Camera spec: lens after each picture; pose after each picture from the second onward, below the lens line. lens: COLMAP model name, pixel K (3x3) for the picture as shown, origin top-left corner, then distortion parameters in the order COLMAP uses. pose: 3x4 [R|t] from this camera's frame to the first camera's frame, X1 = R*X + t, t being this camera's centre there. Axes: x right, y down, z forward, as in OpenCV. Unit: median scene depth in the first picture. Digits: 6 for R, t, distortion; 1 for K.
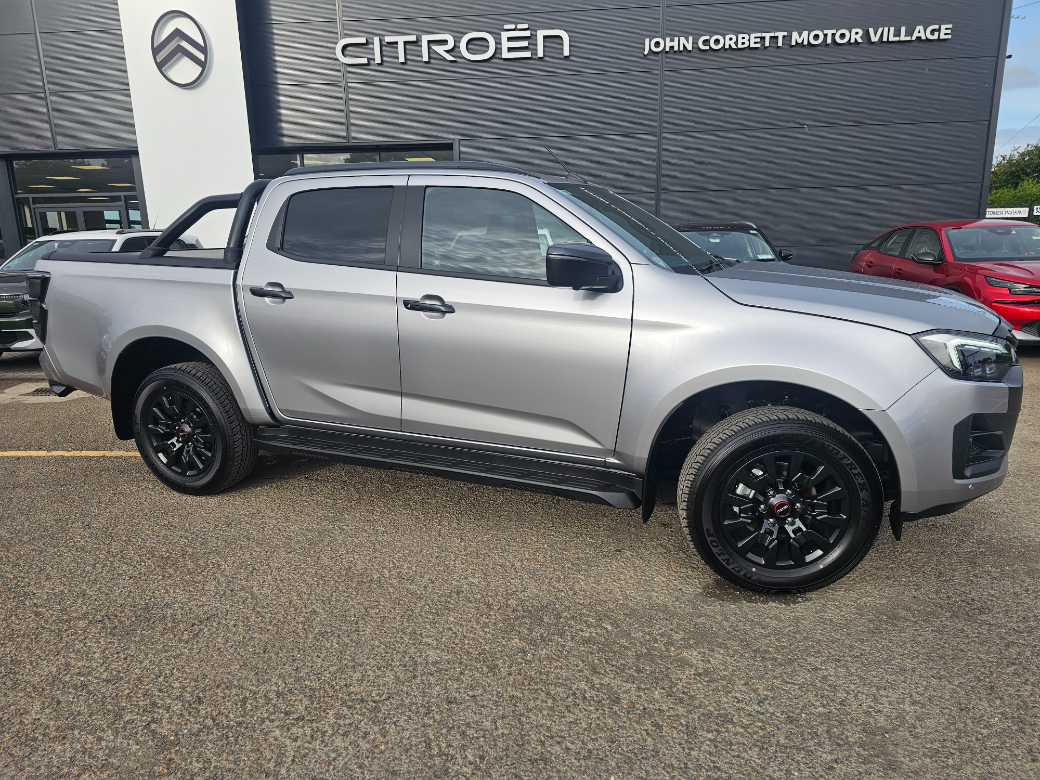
lens RADIAL K [[710.6, 0, 515.0], [0, 710.6, 395.2], [0, 0, 1]] dist [0.054524, -0.043366]
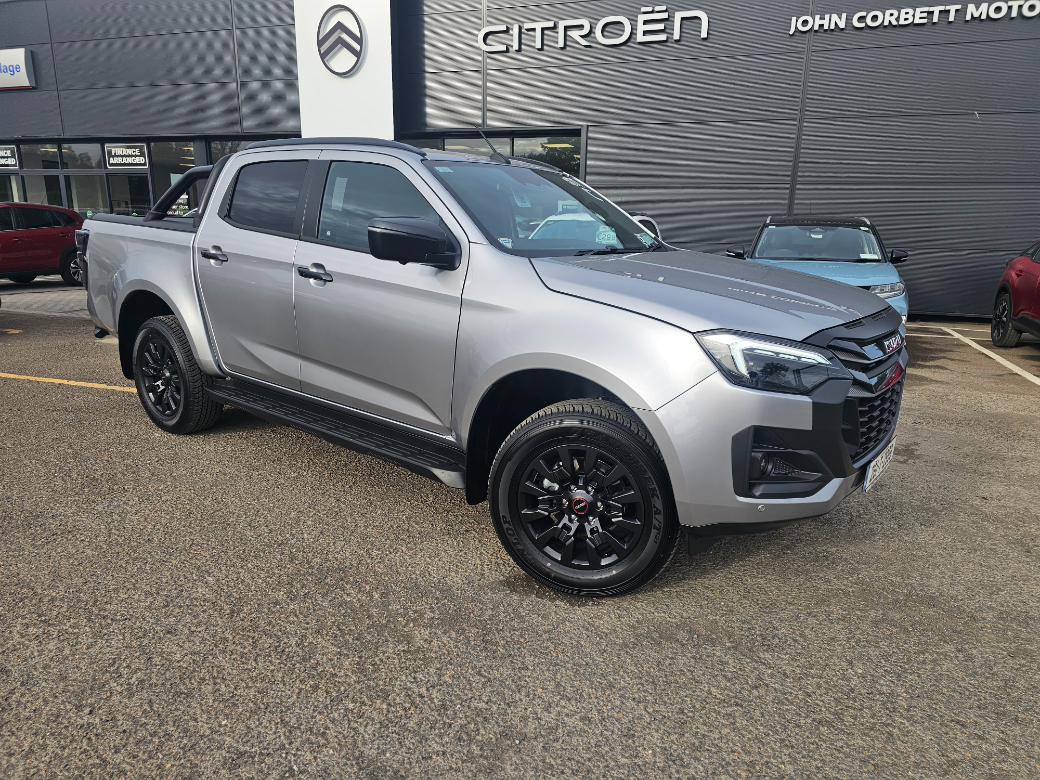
lens RADIAL K [[710.5, 0, 527.1], [0, 710.5, 390.9], [0, 0, 1]] dist [0.050802, -0.034406]
pose [[0.964282, 0.099803, -0.245354, 0.130527], [-0.097646, 0.995000, 0.020974, -0.001815], [0.246220, 0.003733, 0.969207, 0.015629]]
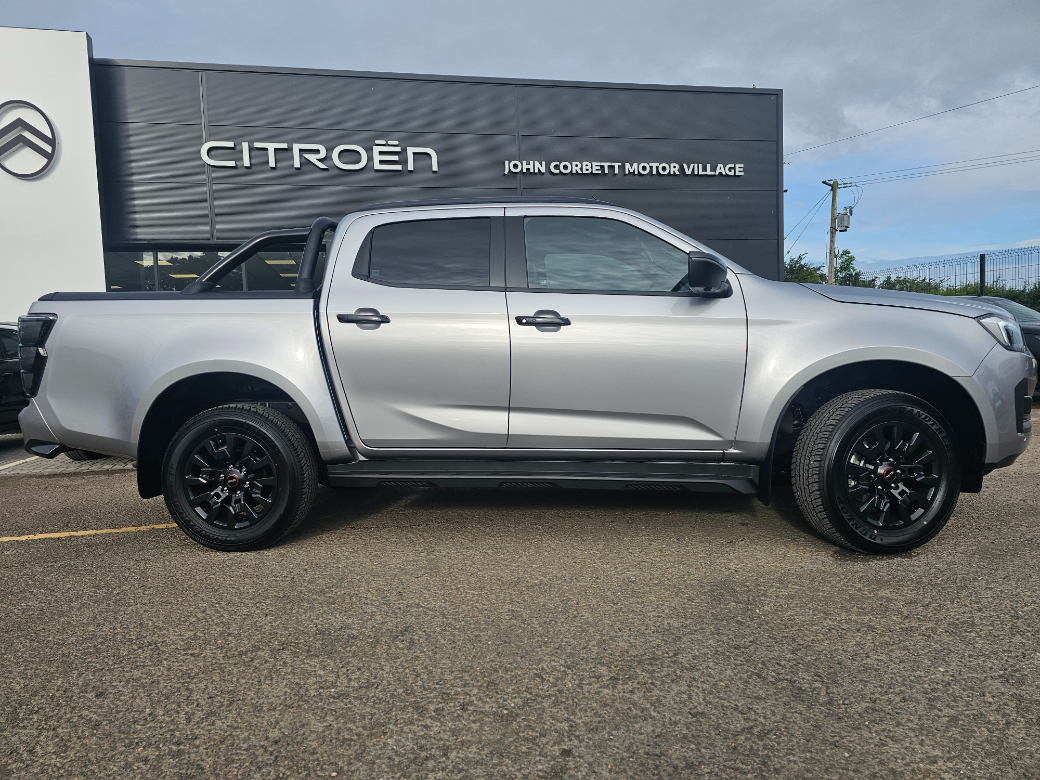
lens RADIAL K [[708.5, 0, 513.1], [0, 708.5, 395.0], [0, 0, 1]] dist [0.057662, -0.039610]
pose [[0.959291, -0.033218, 0.280459, -0.132077], [0.080848, 0.983799, -0.160011, 0.041915], [-0.270600, 0.176172, 0.946435, 0.011722]]
